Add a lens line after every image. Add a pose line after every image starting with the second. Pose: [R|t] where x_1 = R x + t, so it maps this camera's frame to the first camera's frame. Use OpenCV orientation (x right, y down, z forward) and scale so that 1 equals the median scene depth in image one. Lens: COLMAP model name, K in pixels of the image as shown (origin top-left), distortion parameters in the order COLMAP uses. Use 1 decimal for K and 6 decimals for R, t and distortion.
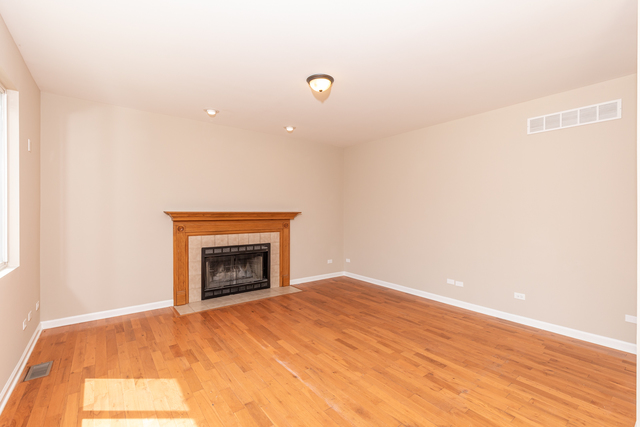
lens RADIAL K [[291.8, 0, 320.9], [0, 291.8, 210.8], [0, 0, 1]] dist [0.001326, 0.000119]
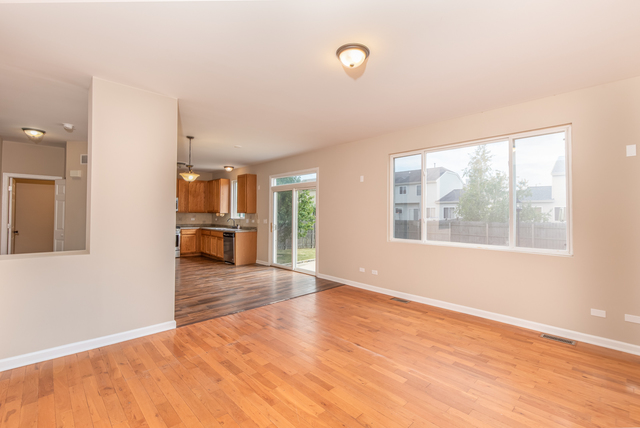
lens RADIAL K [[298.7, 0, 323.4], [0, 298.7, 217.1], [0, 0, 1]] dist [0.000127, -0.000025]
pose [[-0.993051, -0.006918, -0.117481, 0.125026], [-0.008121, 0.999919, 0.009761, 0.006521], [0.117404, 0.010647, -0.993027, 1.308549]]
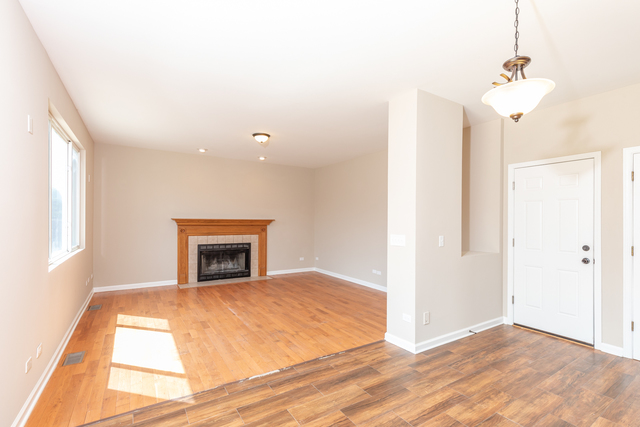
lens RADIAL K [[298.7, 0, 323.4], [0, 298.7, 216.6], [0, 0, 1]] dist [0.000127, -0.000025]
pose [[0.996855, 0.004231, -0.079138, 0.335160], [-0.005009, 0.999941, -0.009635, 0.002965], [0.079093, 0.010001, 0.996817, -0.423004]]
